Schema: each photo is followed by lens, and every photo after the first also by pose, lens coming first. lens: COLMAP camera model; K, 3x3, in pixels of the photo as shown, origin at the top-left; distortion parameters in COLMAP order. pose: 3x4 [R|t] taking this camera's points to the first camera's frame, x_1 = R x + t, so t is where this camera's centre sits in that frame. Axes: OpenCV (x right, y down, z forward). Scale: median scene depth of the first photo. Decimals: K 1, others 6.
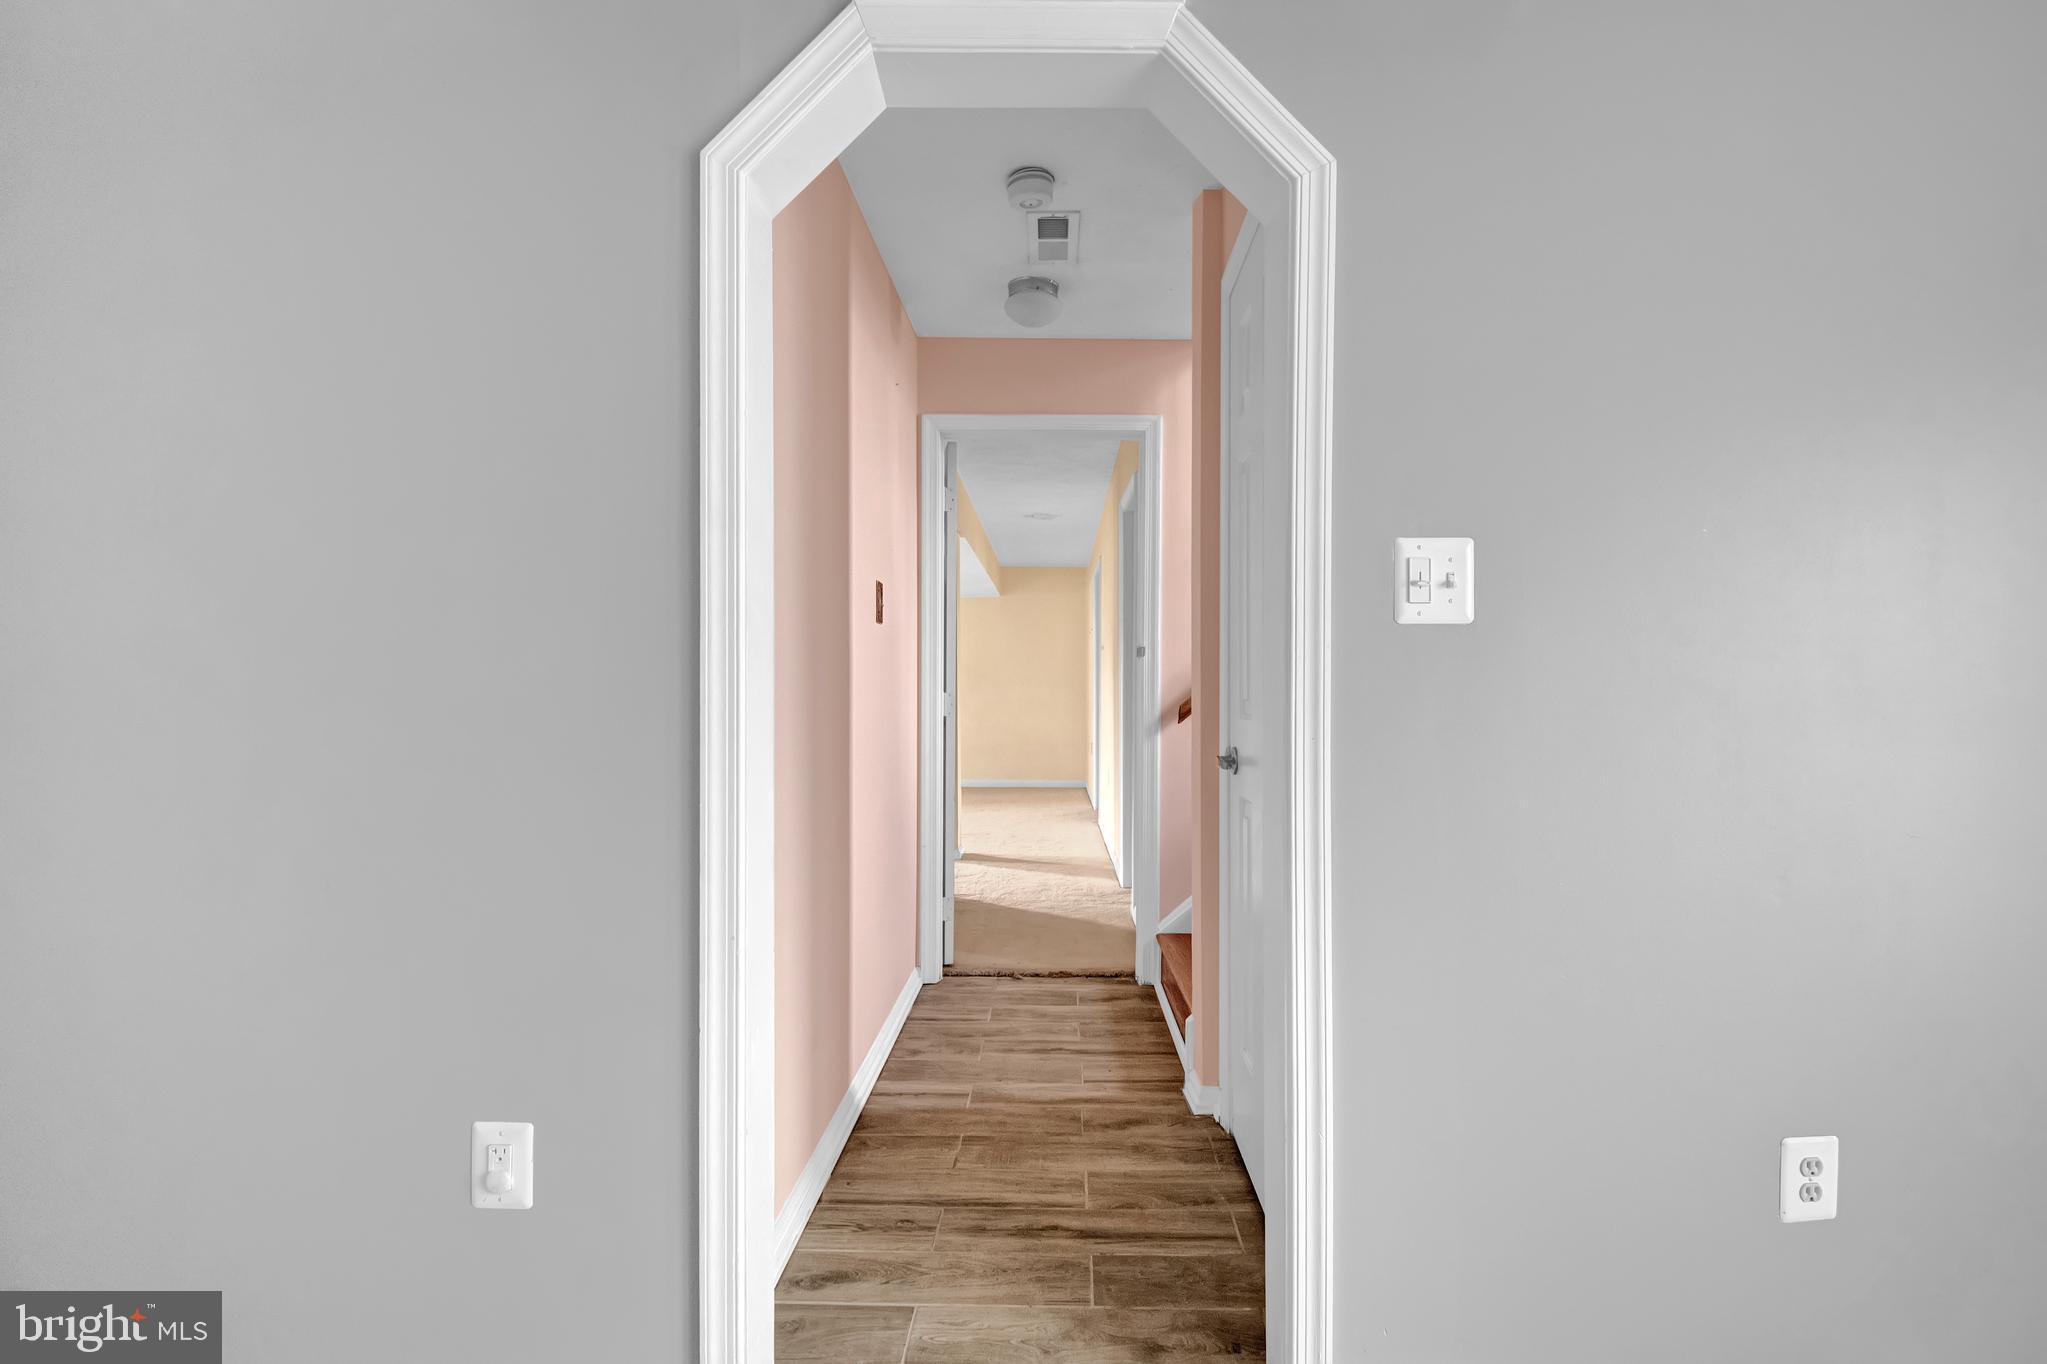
lens RADIAL K [[936.8, 0, 1023.5], [0, 936.8, 682.0], [0, 0, 1]] dist [-0.037503, -0.000043]
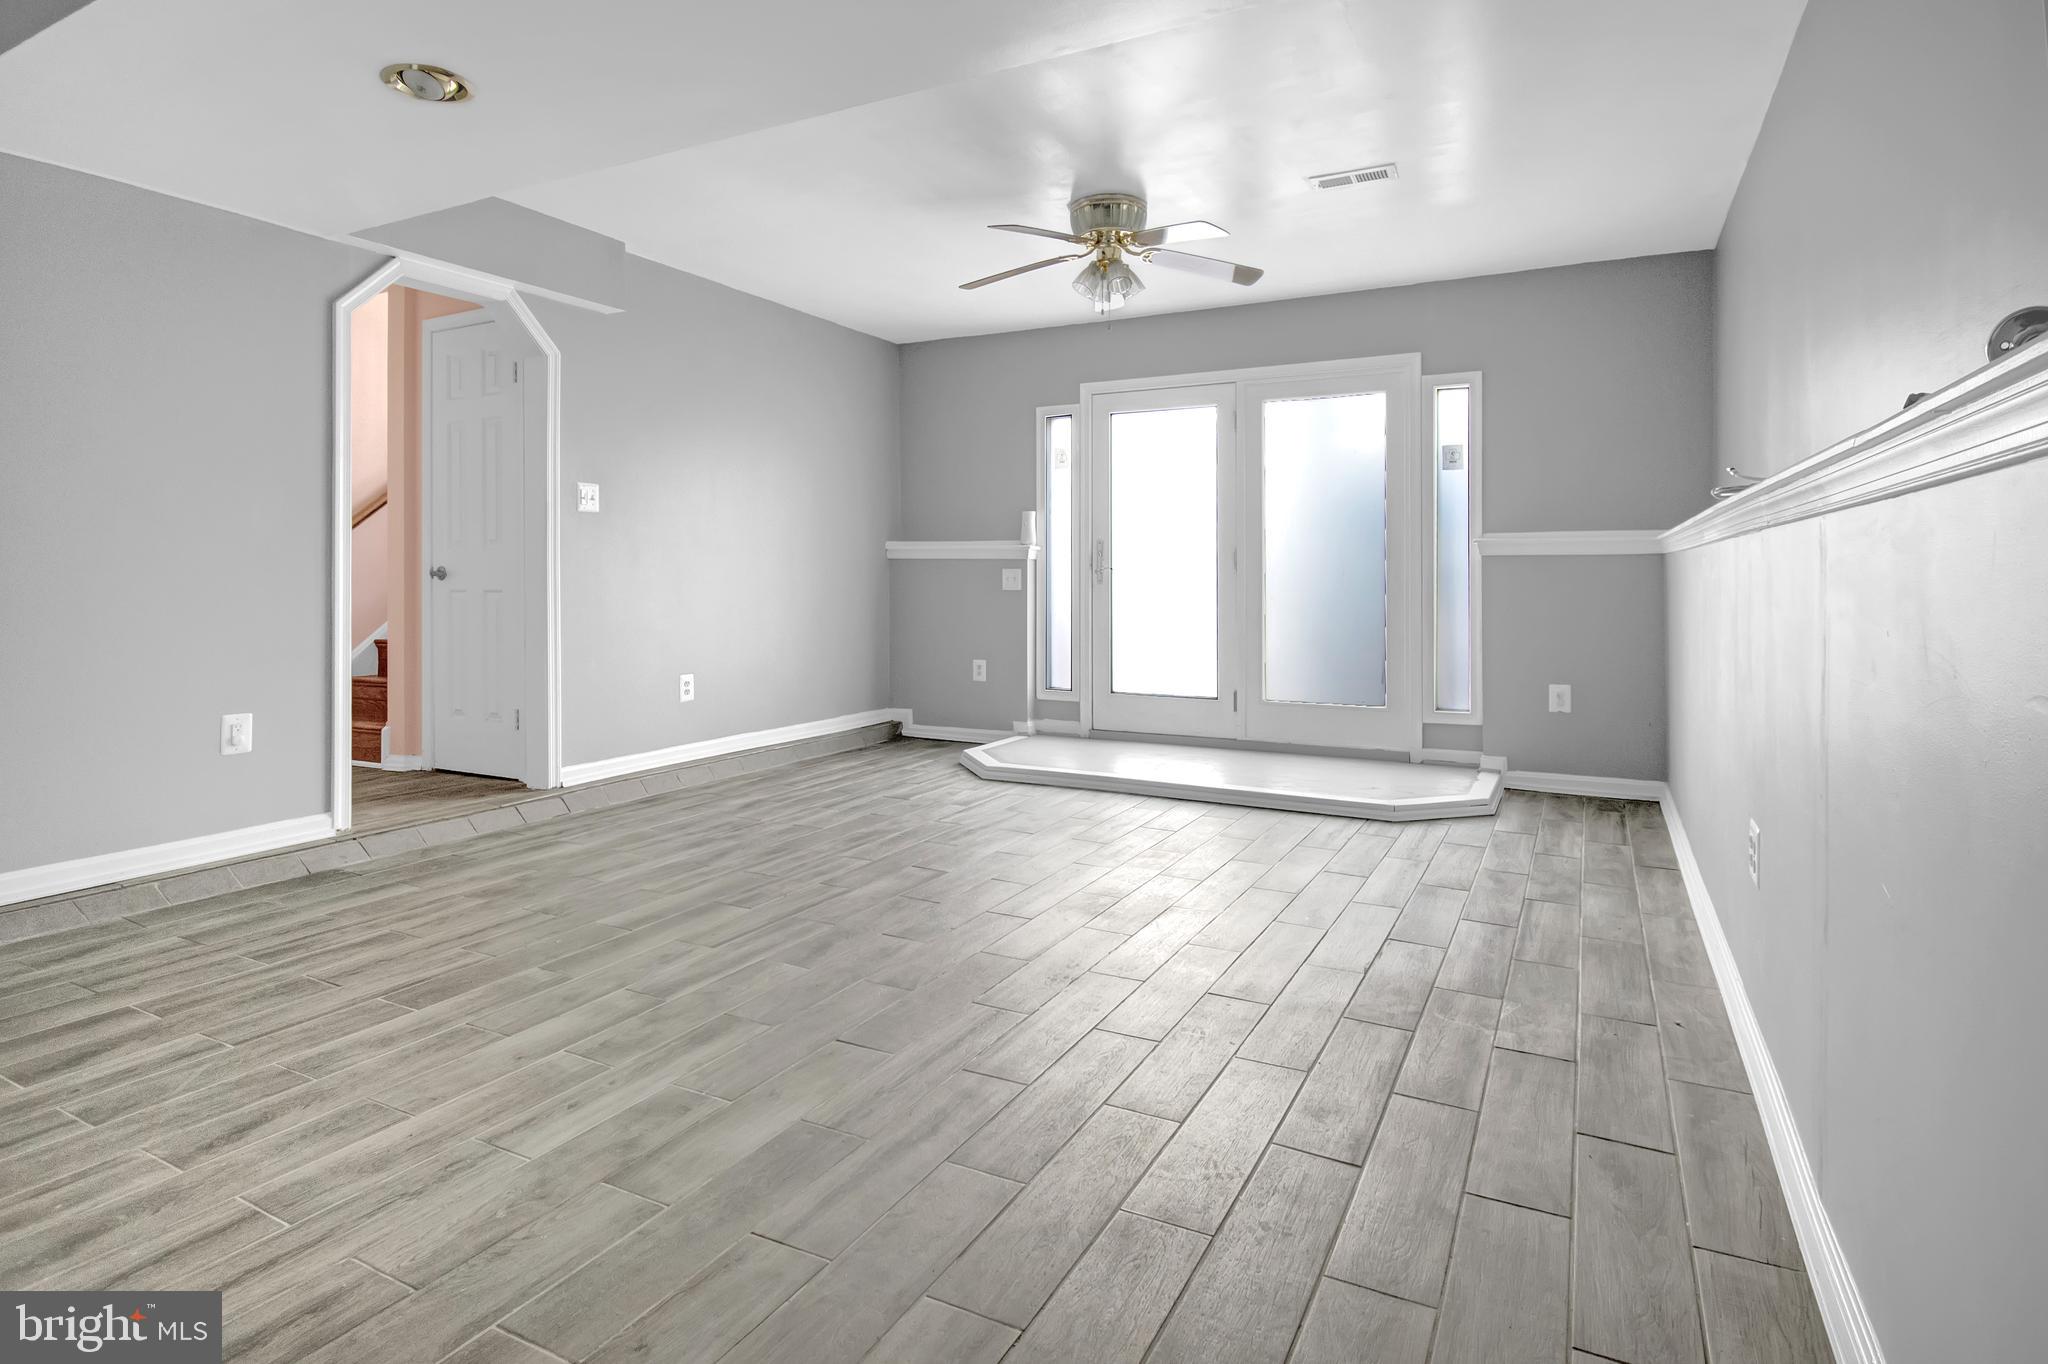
lens RADIAL K [[1055.4, 0, 1027.2], [0, 1055.4, 577.4], [0, 0, 1]] dist [0.000644, 0.000006]
pose [[0.469805, -0.003547, 0.882763, -1.930411], [0.001982, 0.999994, 0.002963, 0.145633], [-0.882768, 0.000358, 0.469810, -1.894778]]
